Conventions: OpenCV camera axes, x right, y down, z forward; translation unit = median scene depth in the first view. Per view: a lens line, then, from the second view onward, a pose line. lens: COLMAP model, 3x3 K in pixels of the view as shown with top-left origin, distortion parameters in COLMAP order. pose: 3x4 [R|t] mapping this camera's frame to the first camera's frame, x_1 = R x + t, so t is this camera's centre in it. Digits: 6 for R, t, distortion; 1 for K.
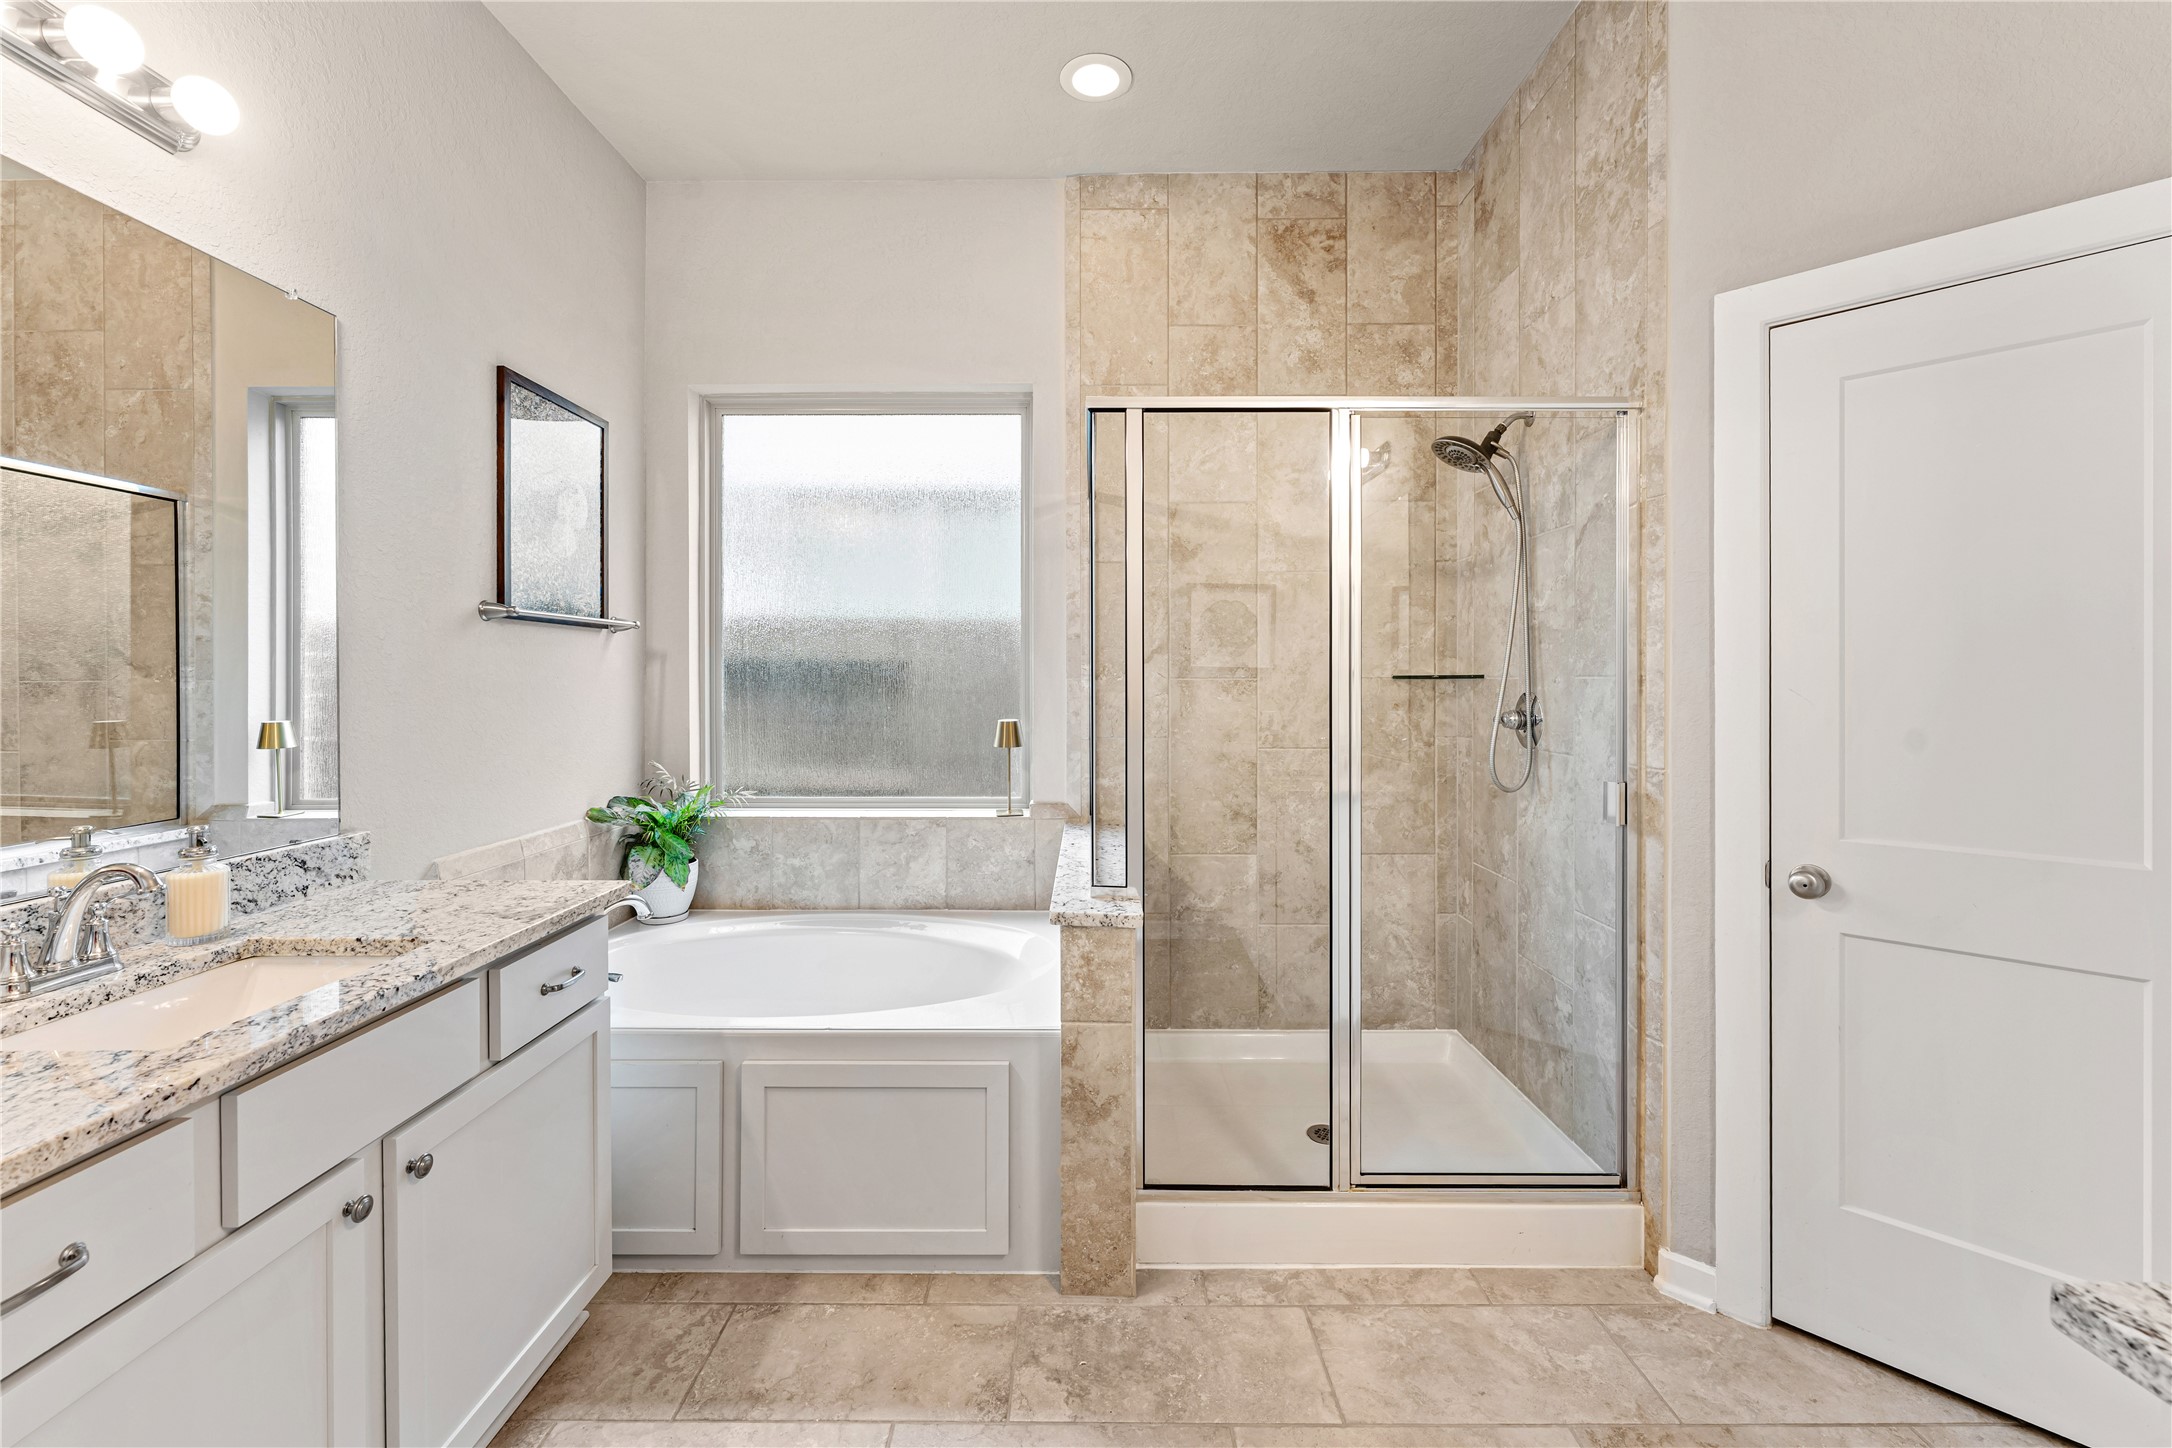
lens RADIAL K [[889.1, 0, 1080.2], [0, 889.1, 685.8], [0, 0, 1]] dist [0.000701, -0.000044]
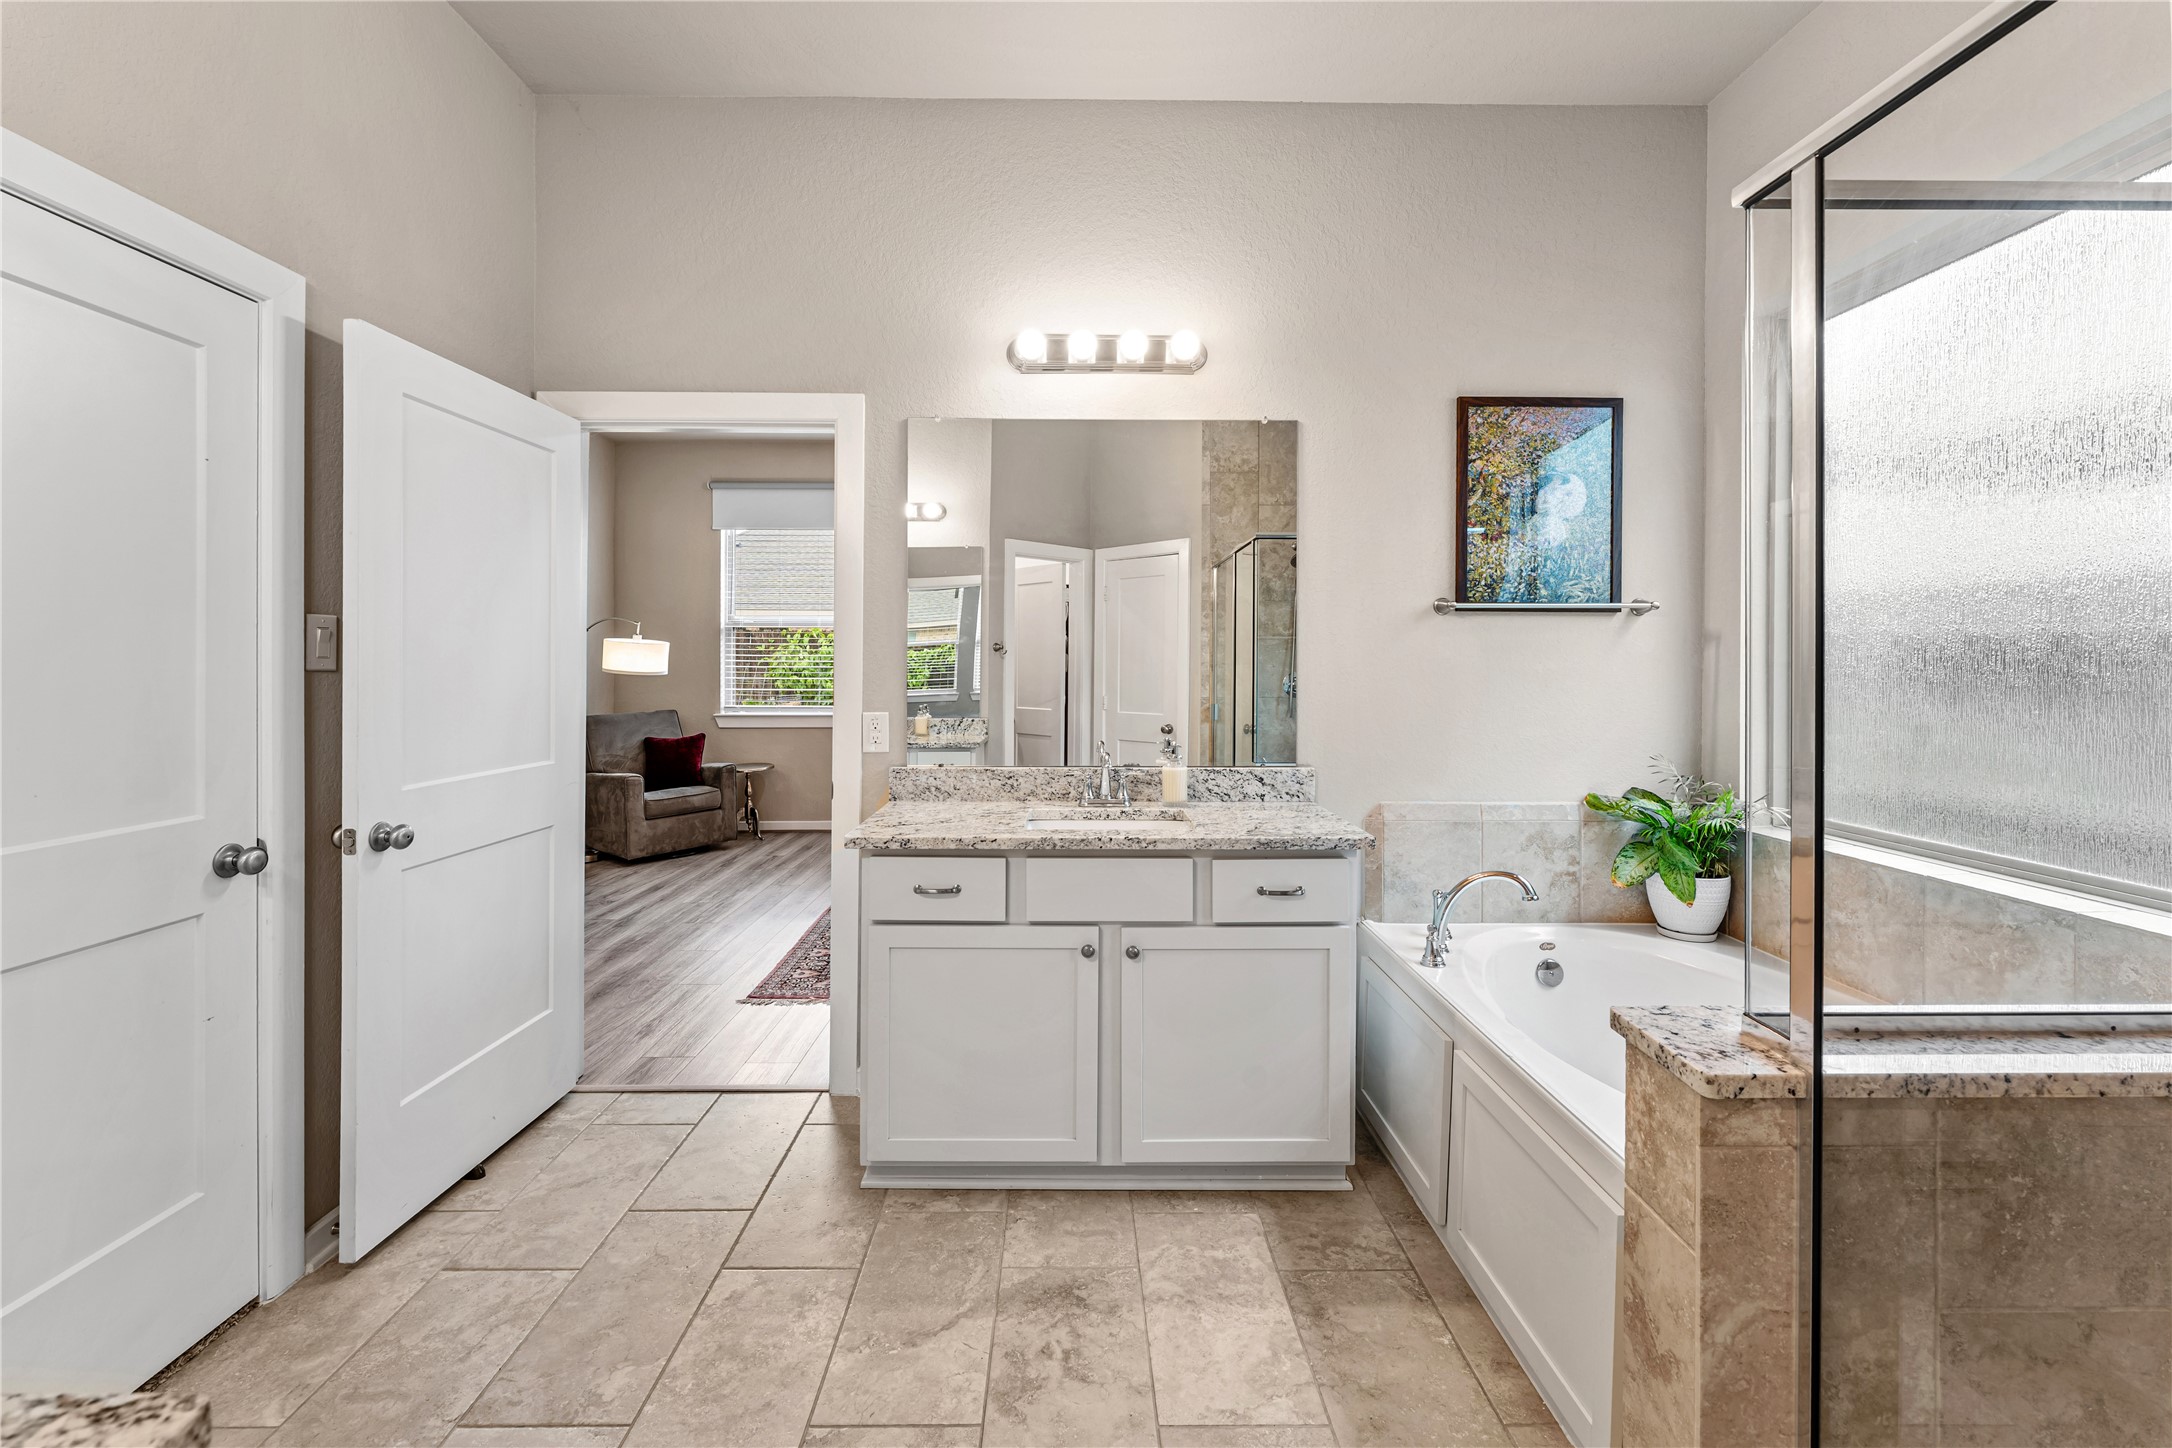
lens RADIAL K [[895.7, 0, 1085.0], [0, 895.7, 672.0], [0, 0, 1]] dist [0.000861, -0.000040]
pose [[0.020659, 0.007651, -0.999757, 0.521644], [-0.012108, 0.999899, 0.007402, 0.000558], [0.999713, 0.011952, 0.020750, 0.483257]]
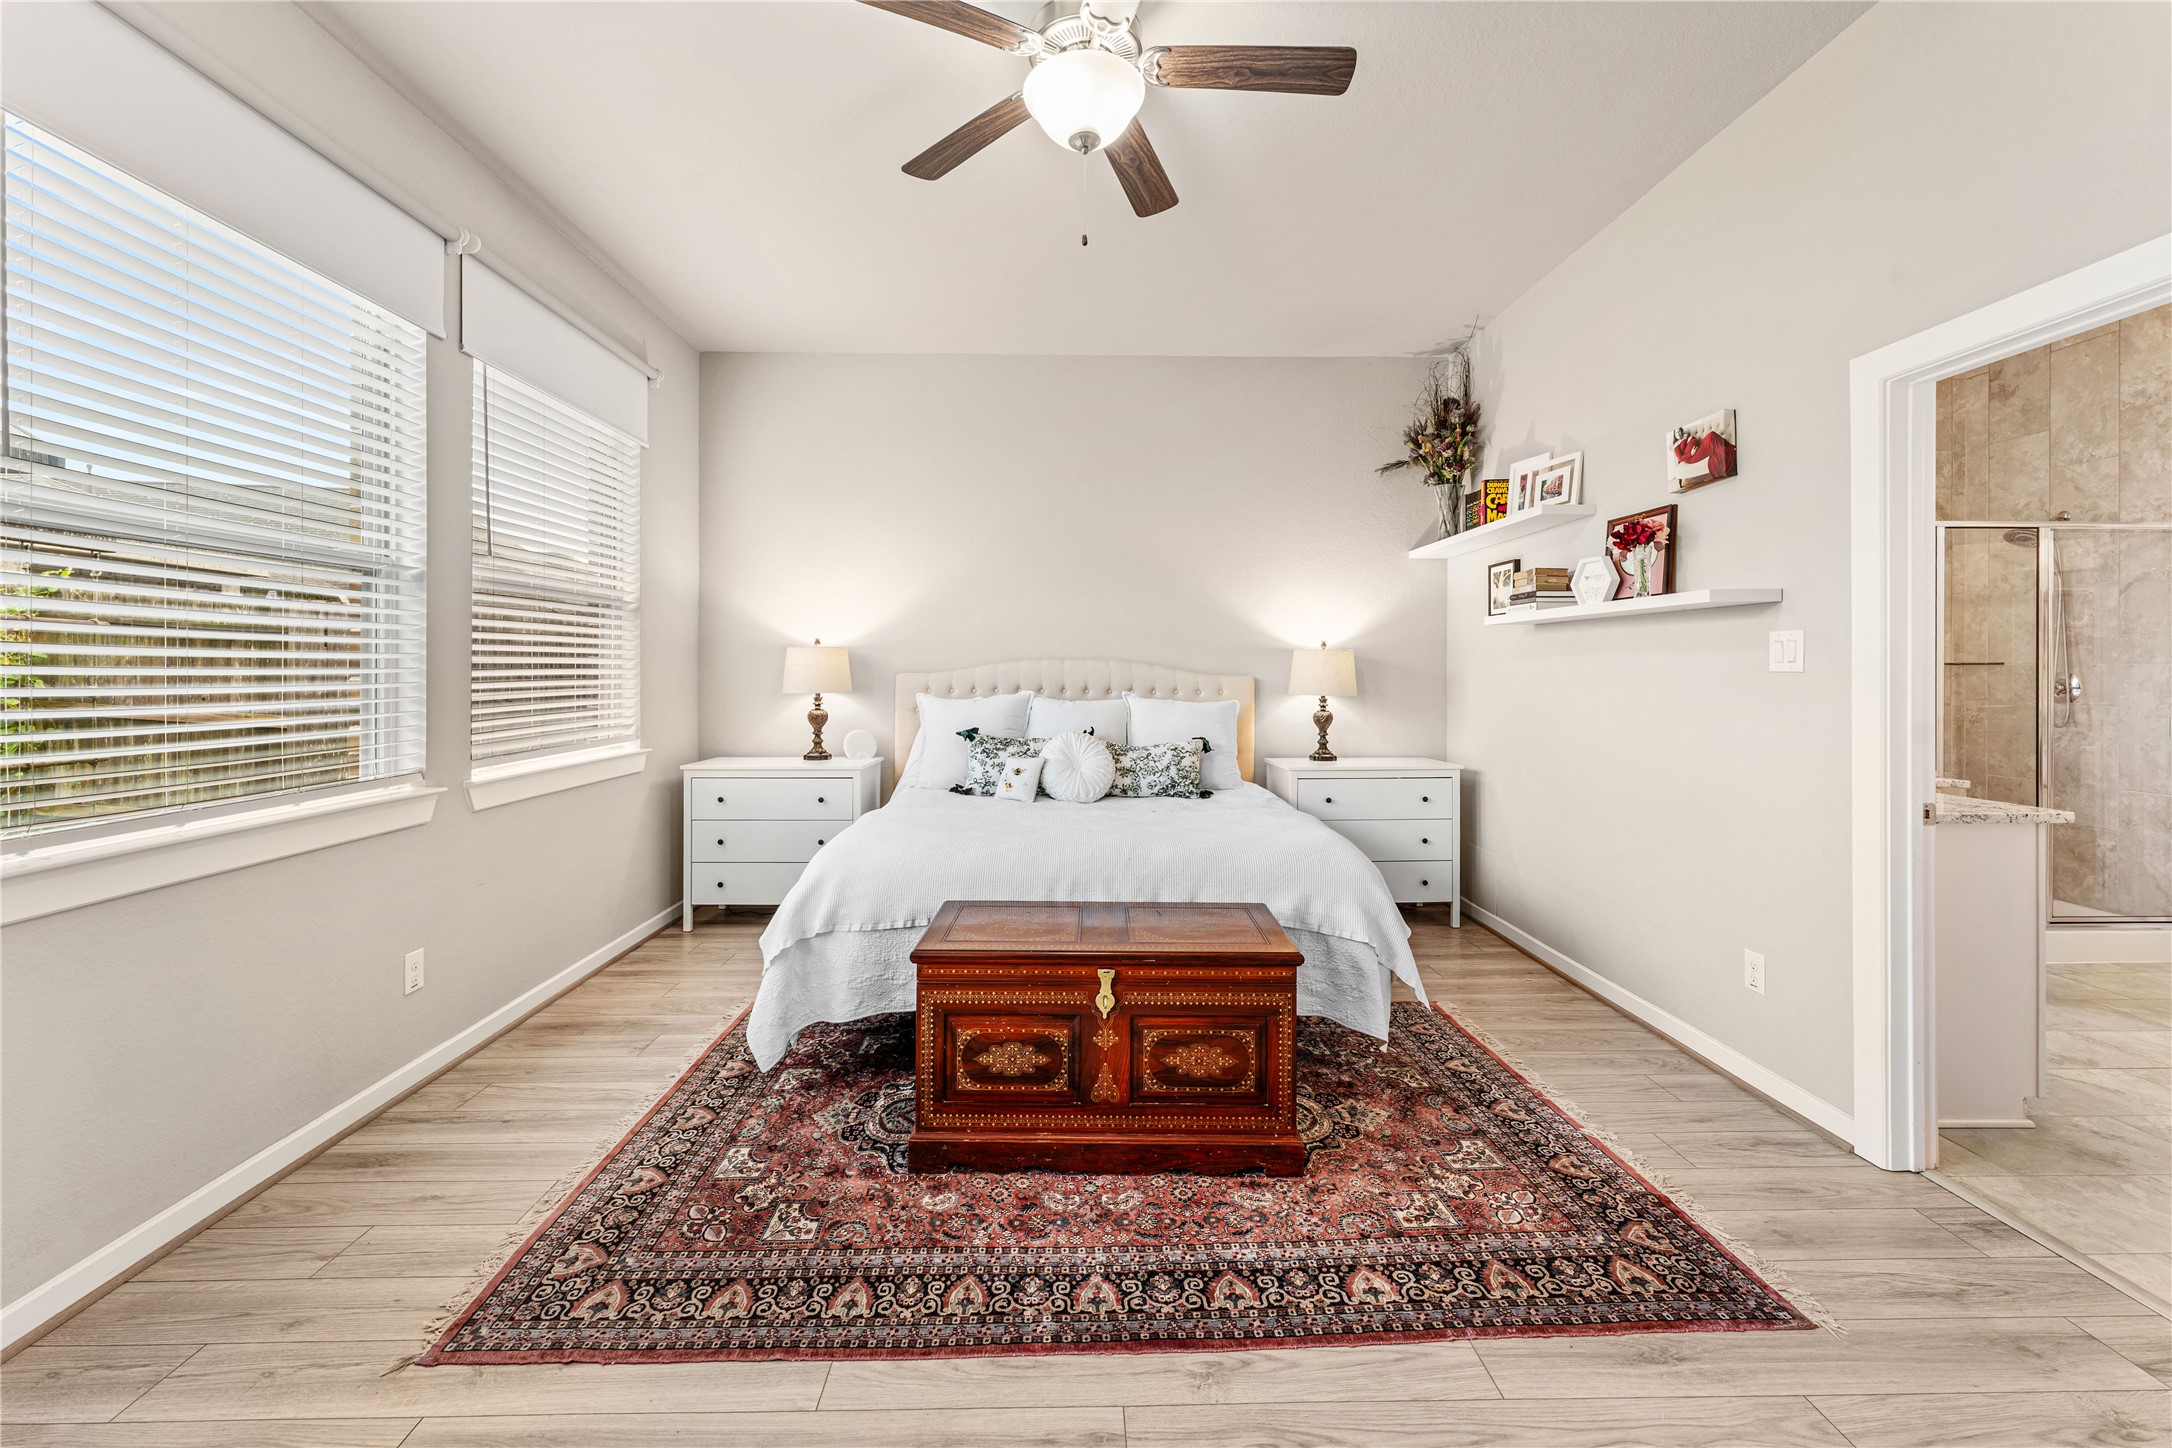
lens RADIAL K [[885.4, 0, 1083.7], [0, 885.4, 677.9], [0, 0, 1]] dist [-0.000406, -0.000035]
pose [[0.999681, -0.001117, 0.025238, -1.642617], [0.001057, 0.999997, 0.002402, 0.012707], [-0.025241, -0.002374, 0.999679, -0.789715]]
